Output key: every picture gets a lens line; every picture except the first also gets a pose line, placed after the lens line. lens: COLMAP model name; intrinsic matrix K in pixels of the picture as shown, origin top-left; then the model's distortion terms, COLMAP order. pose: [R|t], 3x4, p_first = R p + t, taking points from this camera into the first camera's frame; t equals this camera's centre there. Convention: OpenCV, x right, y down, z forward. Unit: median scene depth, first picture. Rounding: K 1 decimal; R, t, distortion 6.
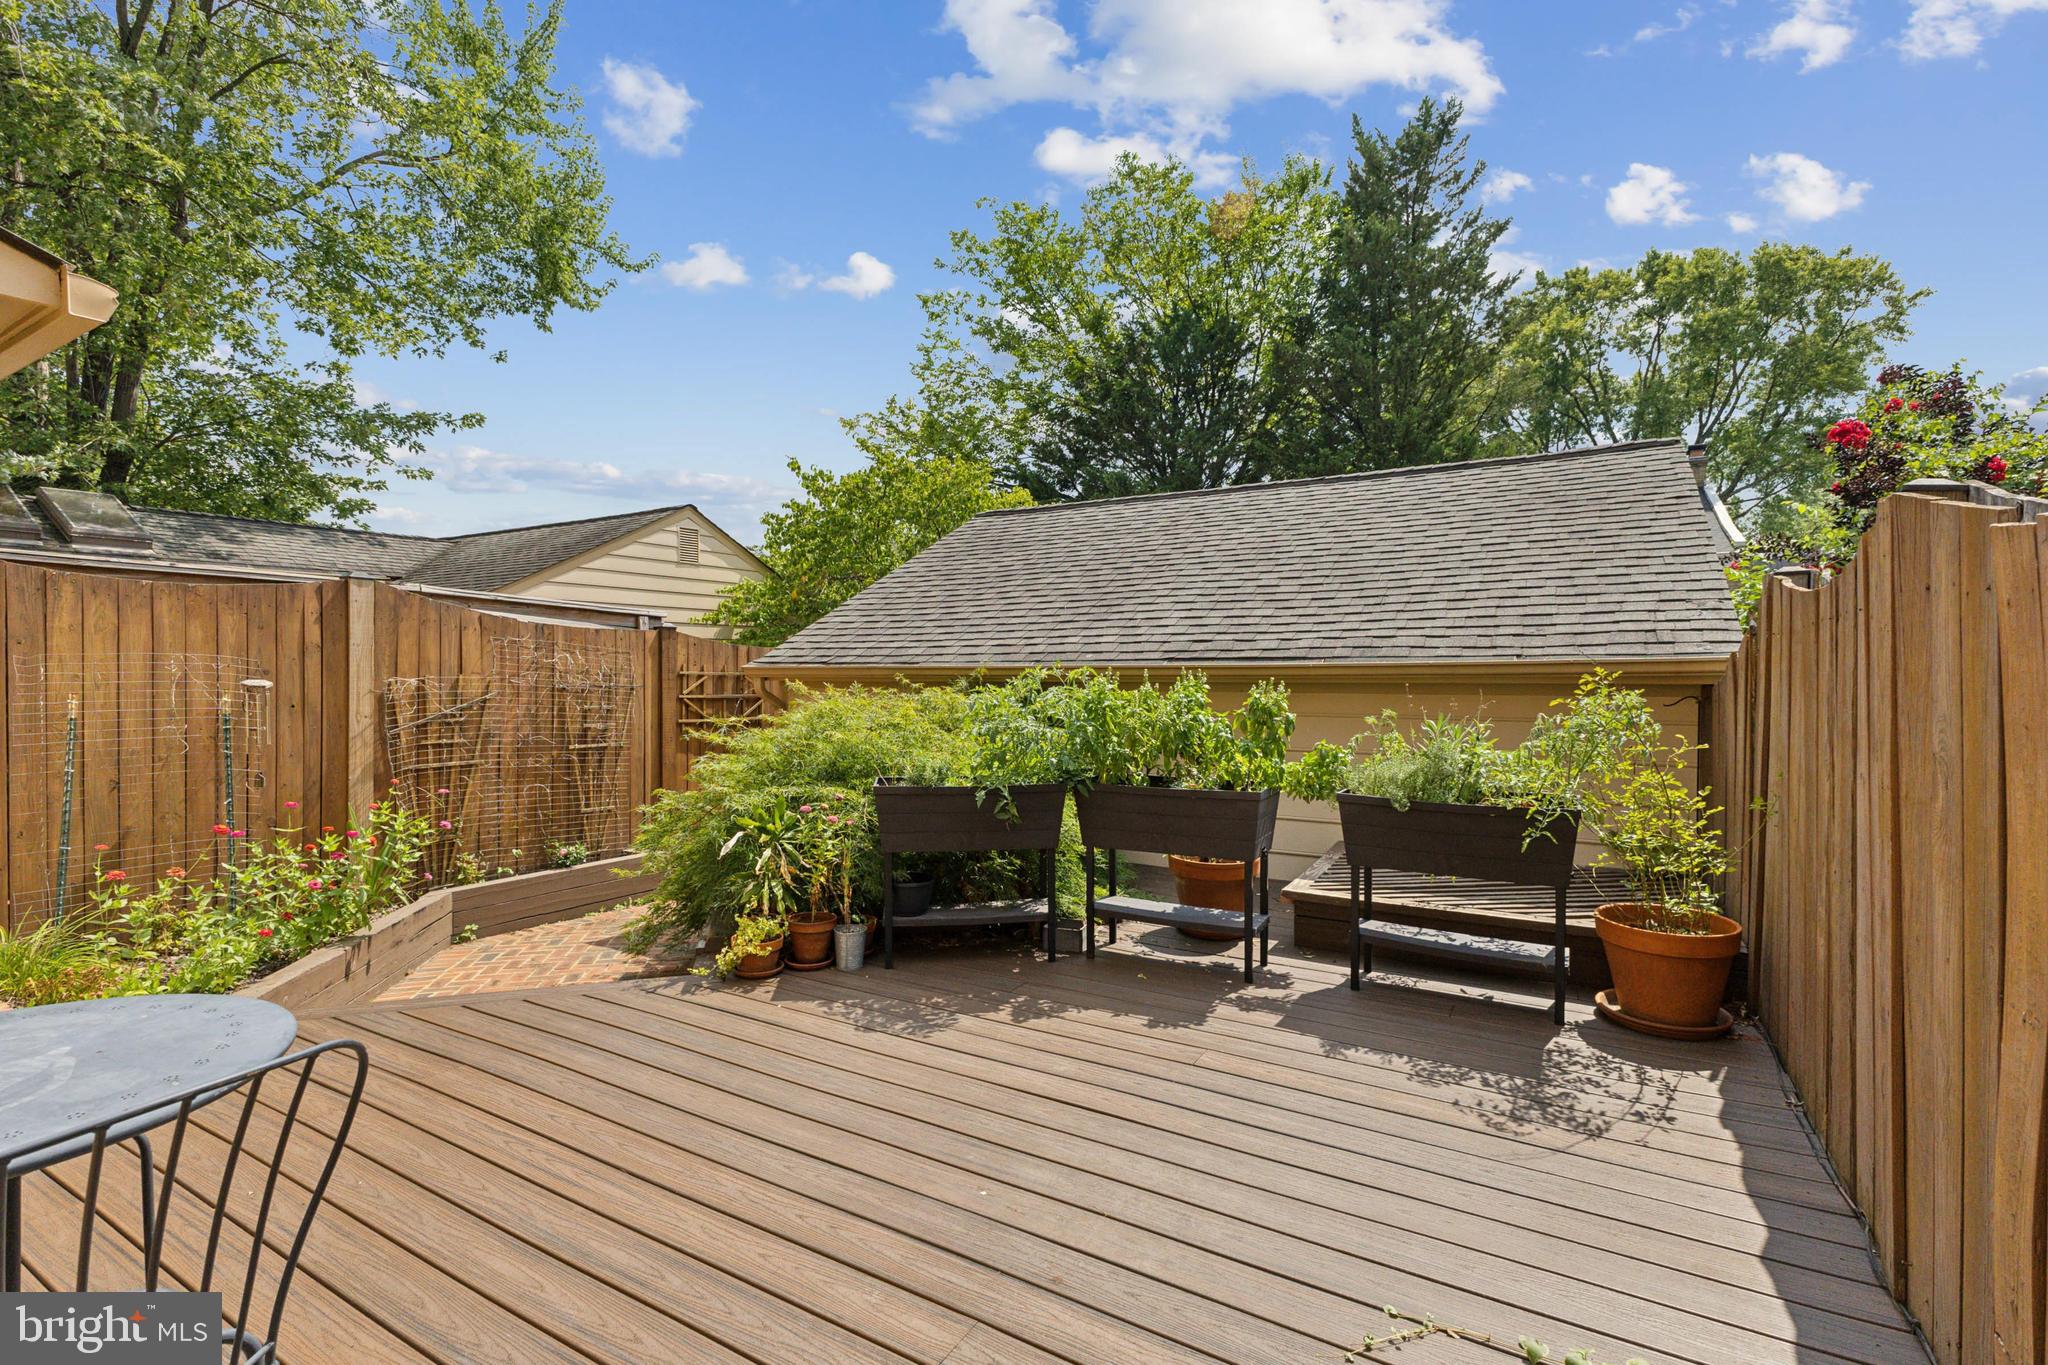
lens RADIAL K [[914.6, 0, 1032.8], [0, 914.6, 686.0], [0, 0, 1]] dist [0.005644, -0.002290]
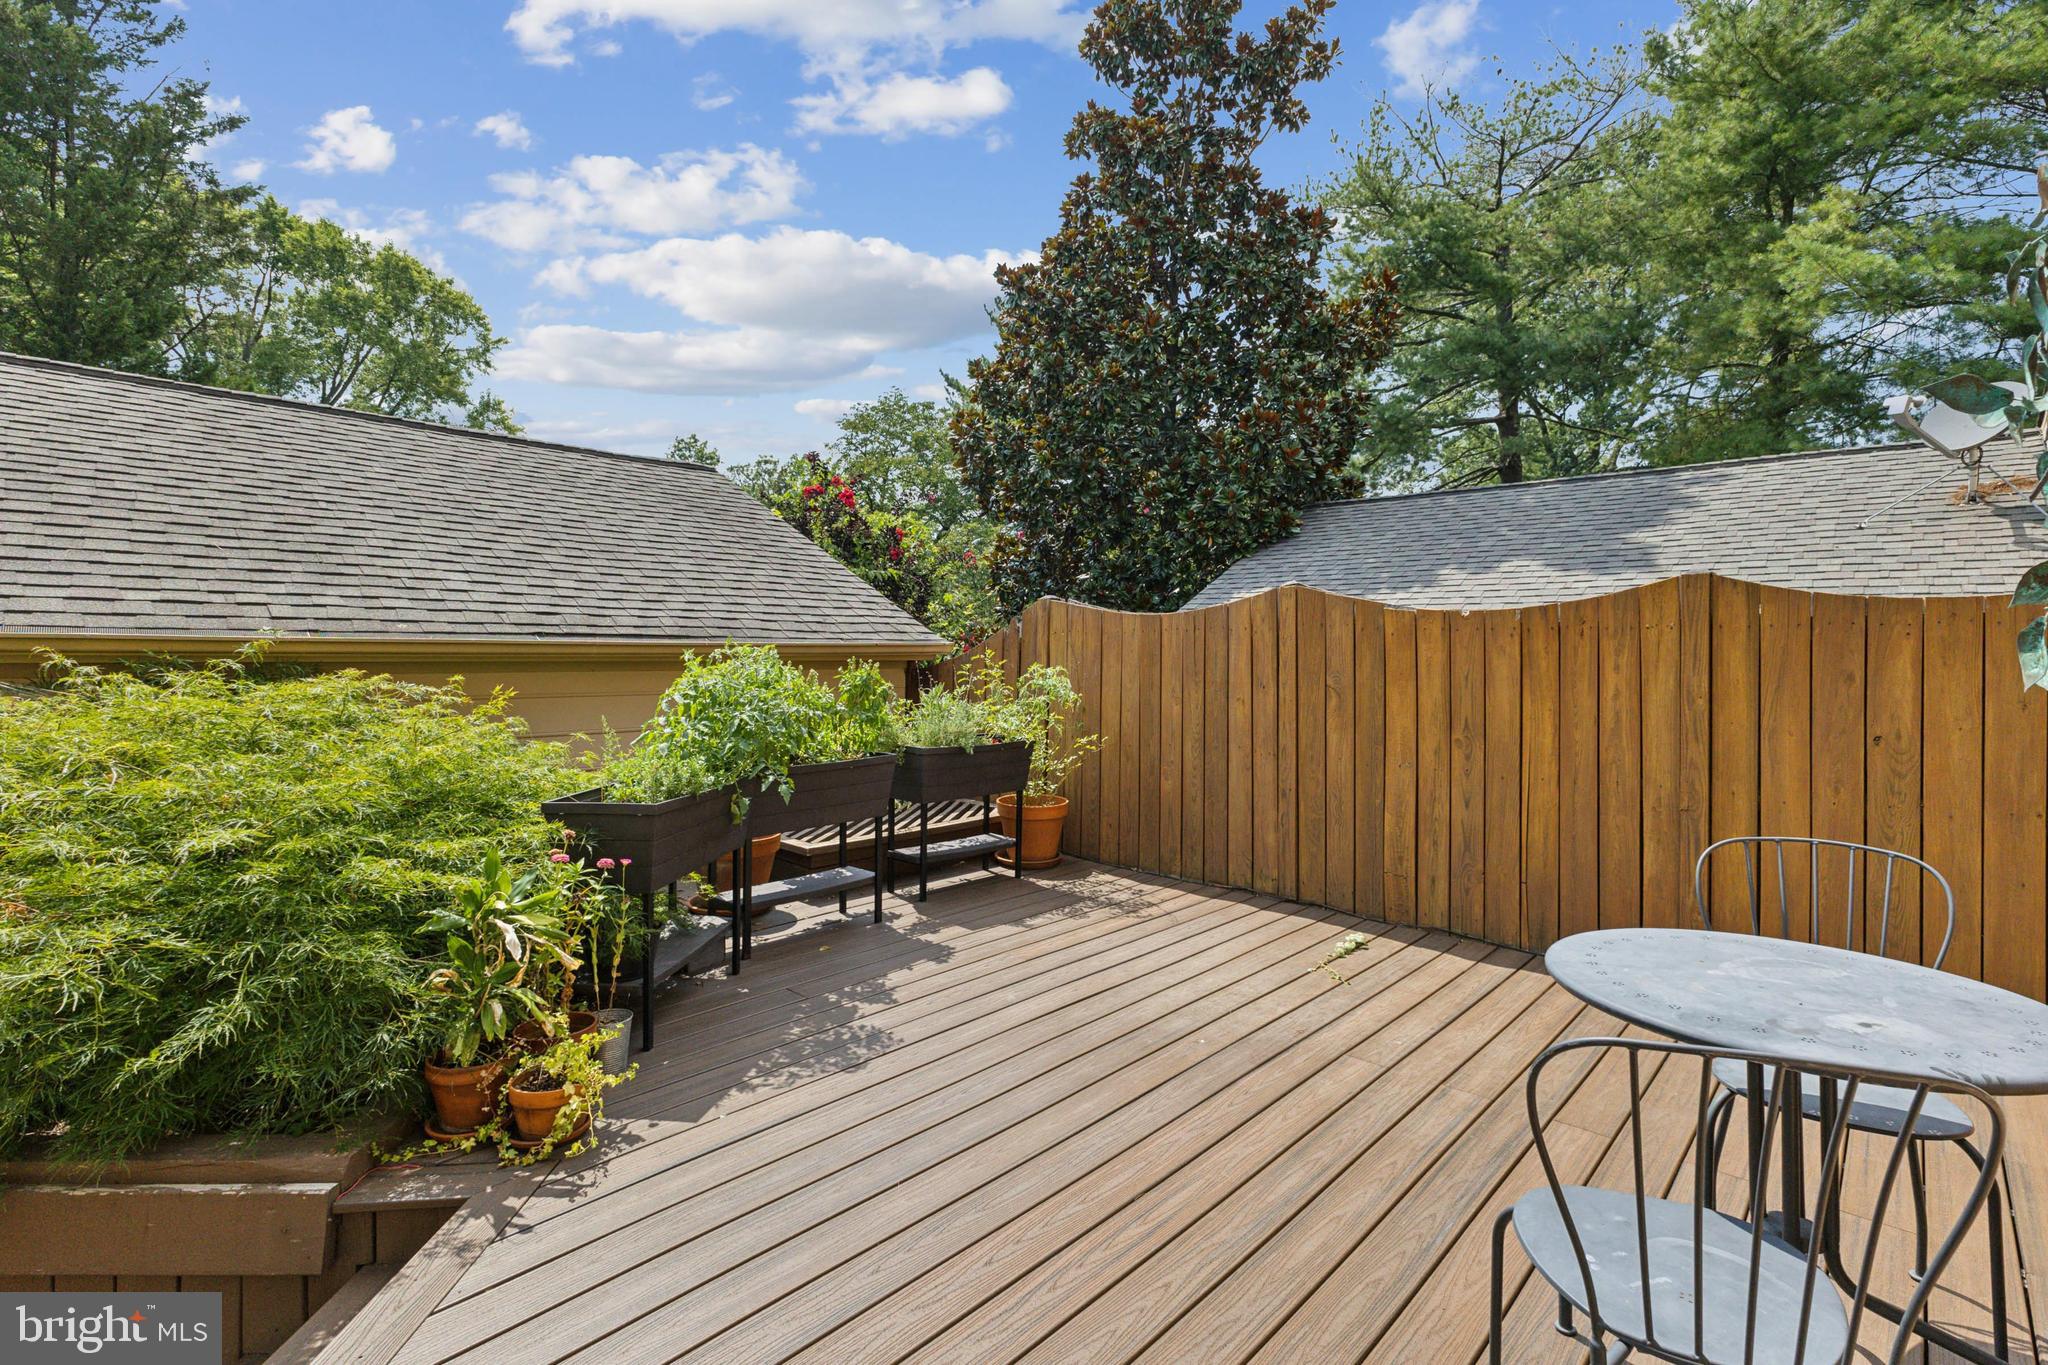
lens RADIAL K [[914.6, 0, 1033.6], [0, 914.6, 660.2], [0, 0, 1]] dist [0.005644, -0.002290]
pose [[0.238259, -0.005228, 0.971187, -0.904007], [0.009417, 0.999951, 0.003073, -0.005596], [-0.971156, 0.008413, 0.238297, 0.587752]]
